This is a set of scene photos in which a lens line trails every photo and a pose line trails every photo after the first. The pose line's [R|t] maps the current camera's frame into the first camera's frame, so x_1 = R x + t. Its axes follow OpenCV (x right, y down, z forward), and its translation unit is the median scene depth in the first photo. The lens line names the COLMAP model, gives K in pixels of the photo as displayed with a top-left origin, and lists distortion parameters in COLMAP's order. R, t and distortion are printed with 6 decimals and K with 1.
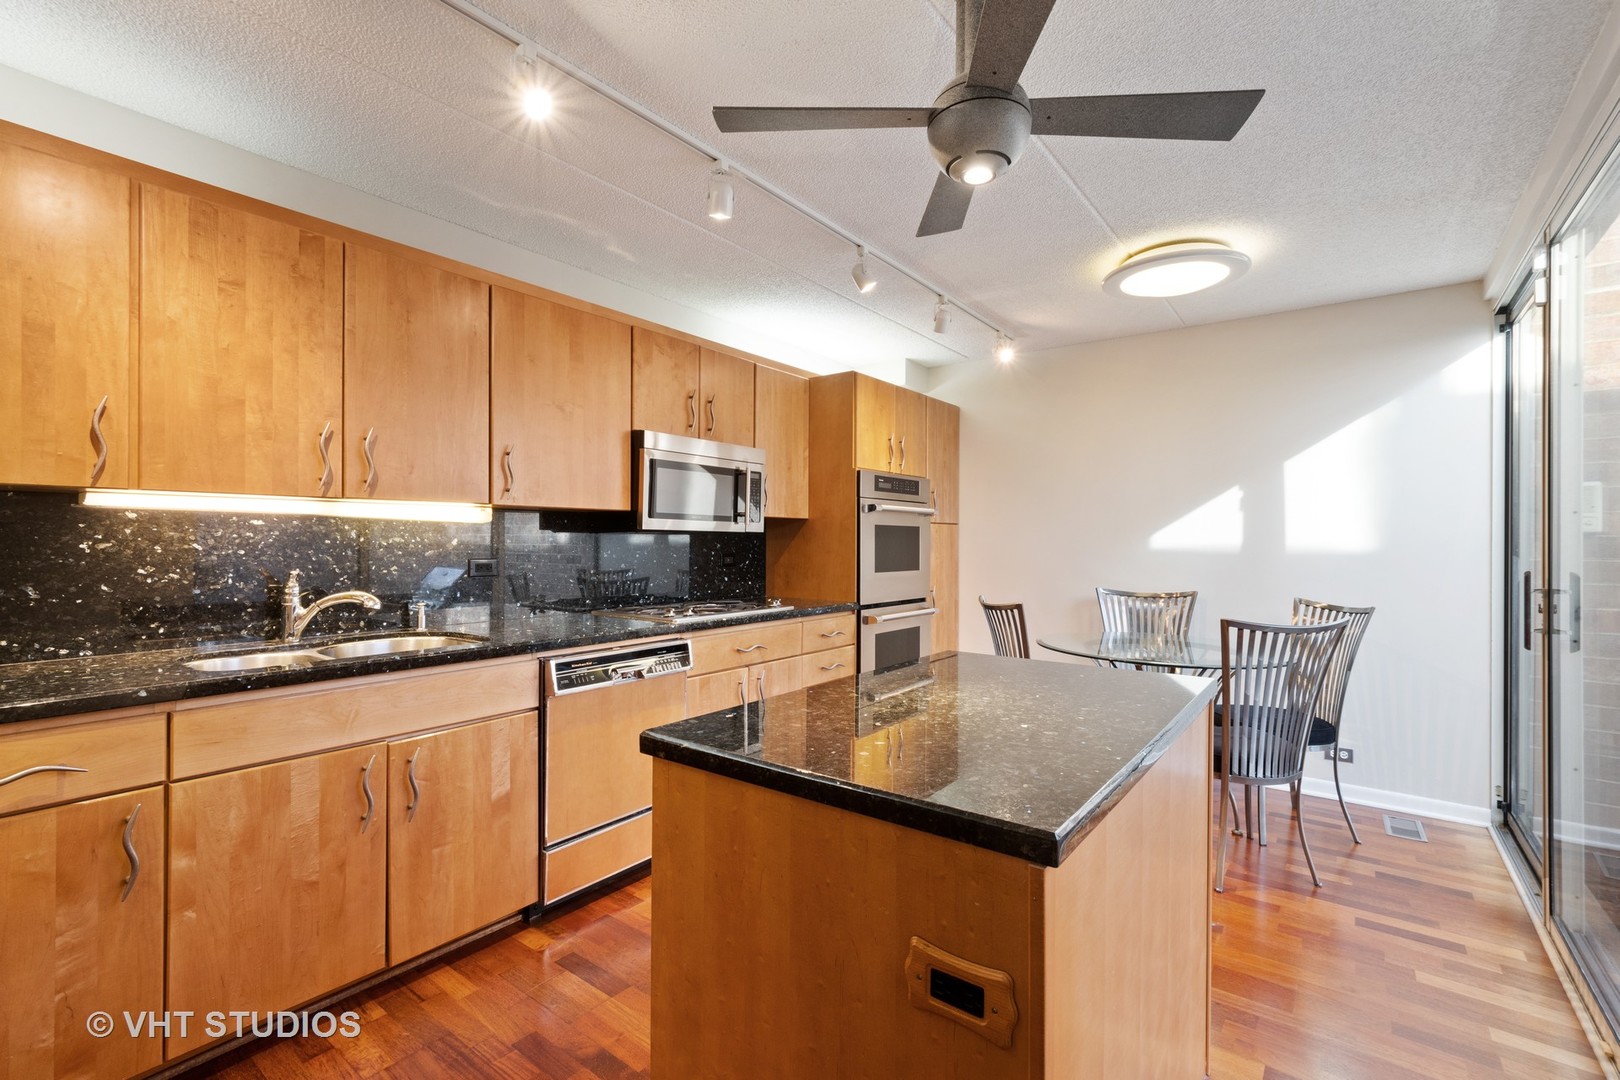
lens RADIAL K [[723.7, 0, 809.6], [0, 723.7, 539.8], [0, 0, 1]] dist [-0.000103, 0.000657]
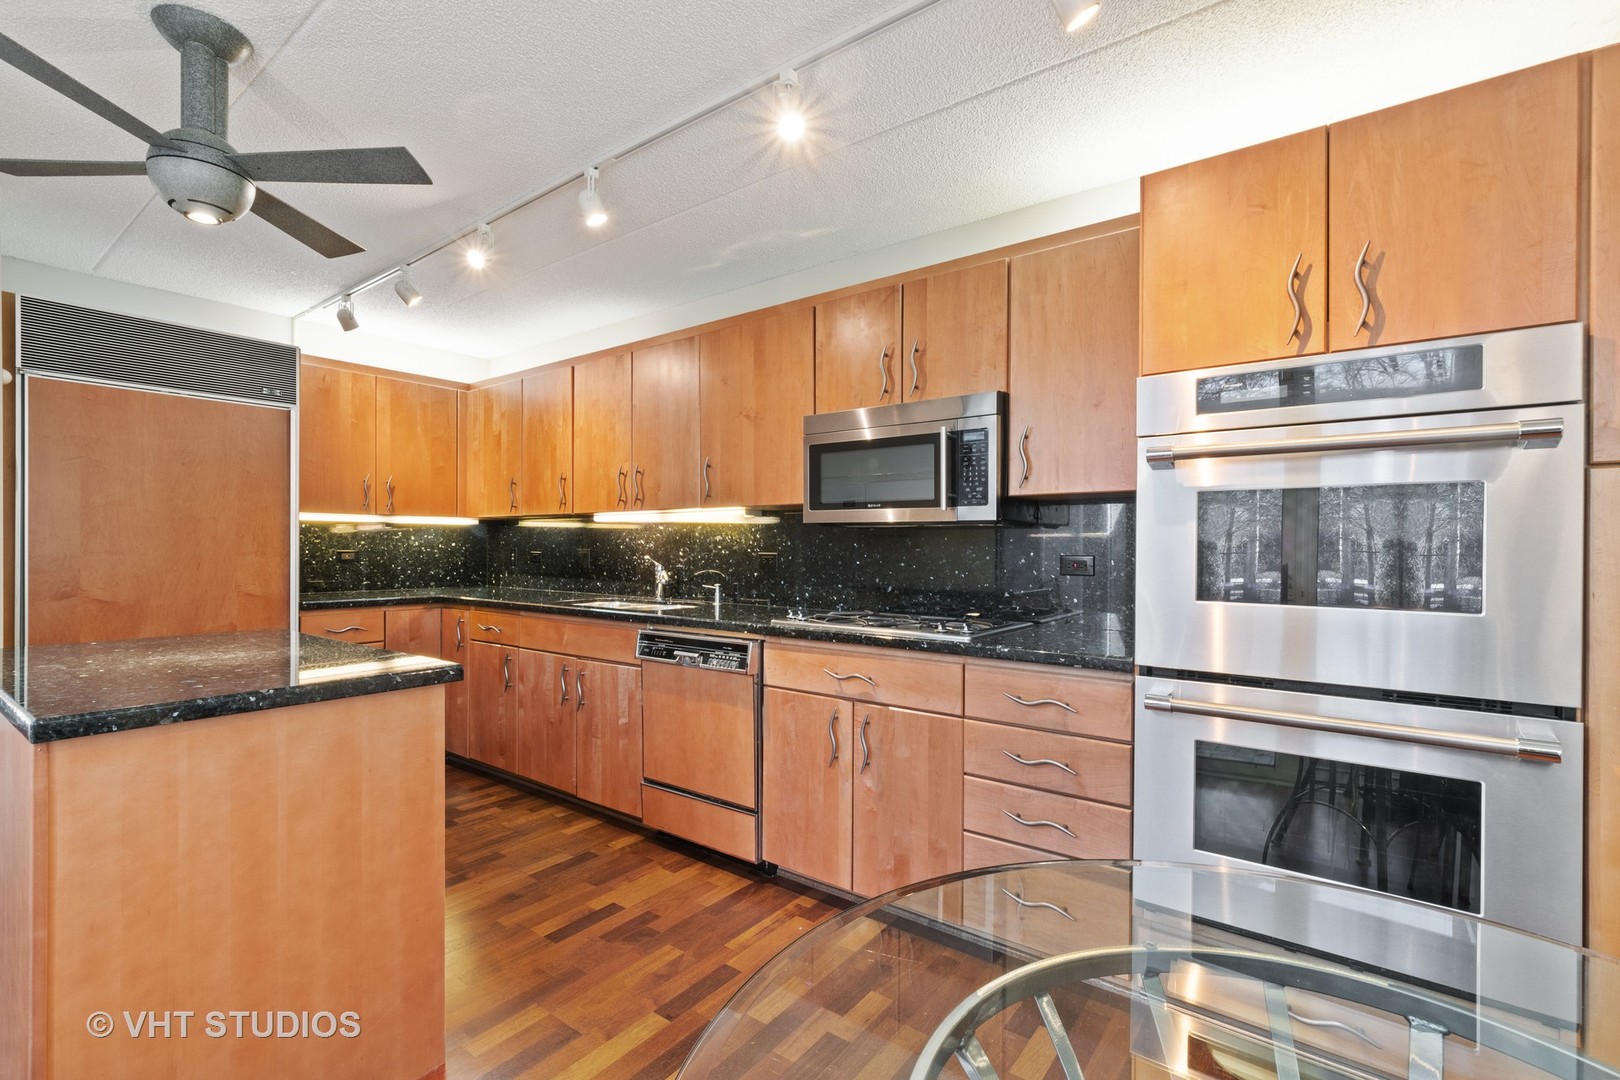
lens RADIAL K [[723.7, 0, 809.7], [0, 723.7, 547.0], [0, 0, 1]] dist [-0.000103, 0.000657]
pose [[-0.000404, -0.000678, -1.000000, 0.841593], [0.001227, 0.999999, -0.000678, 0.020205], [0.999999, -0.001228, -0.000403, 1.208864]]
